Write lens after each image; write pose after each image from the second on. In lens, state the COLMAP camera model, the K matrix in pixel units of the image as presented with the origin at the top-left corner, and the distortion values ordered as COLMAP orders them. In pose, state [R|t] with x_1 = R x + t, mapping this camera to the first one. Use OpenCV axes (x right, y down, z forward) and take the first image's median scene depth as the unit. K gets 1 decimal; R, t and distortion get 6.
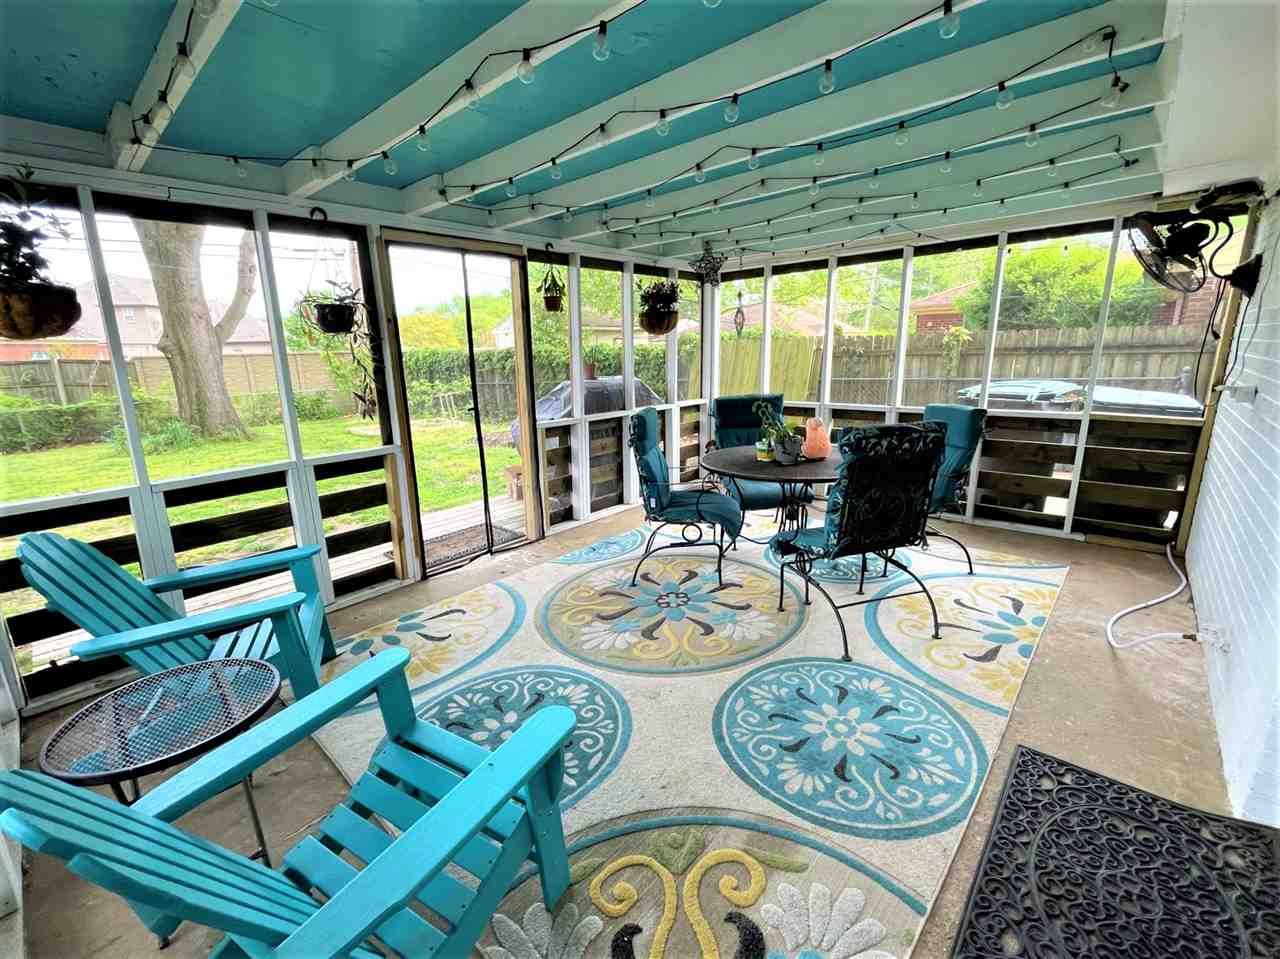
lens RADIAL K [[507.4, 0, 640.0], [0, 507.4, 479.5], [0, 0, 1]] dist [0.001783, 0.000097]
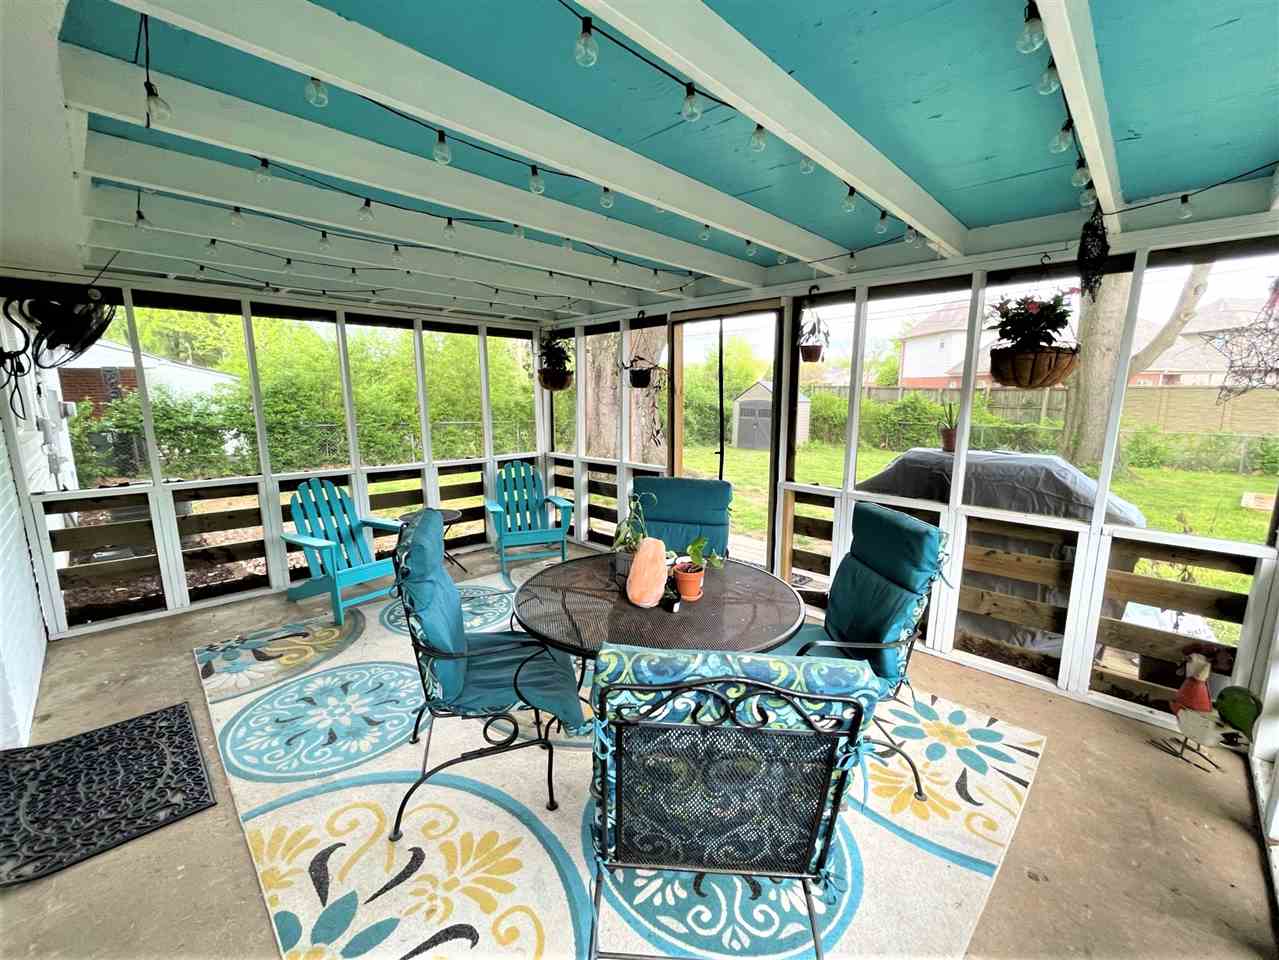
lens RADIAL K [[531.6, 0, 639.5], [0, 531.6, 480.0], [0, 0, 1]] dist [-0.000195, -0.000145]
pose [[-0.020763, 0.187360, -0.982072, 1.086336], [-0.263027, 0.946657, 0.186165, -0.332308], [0.964565, 0.262176, 0.029625, 1.067070]]
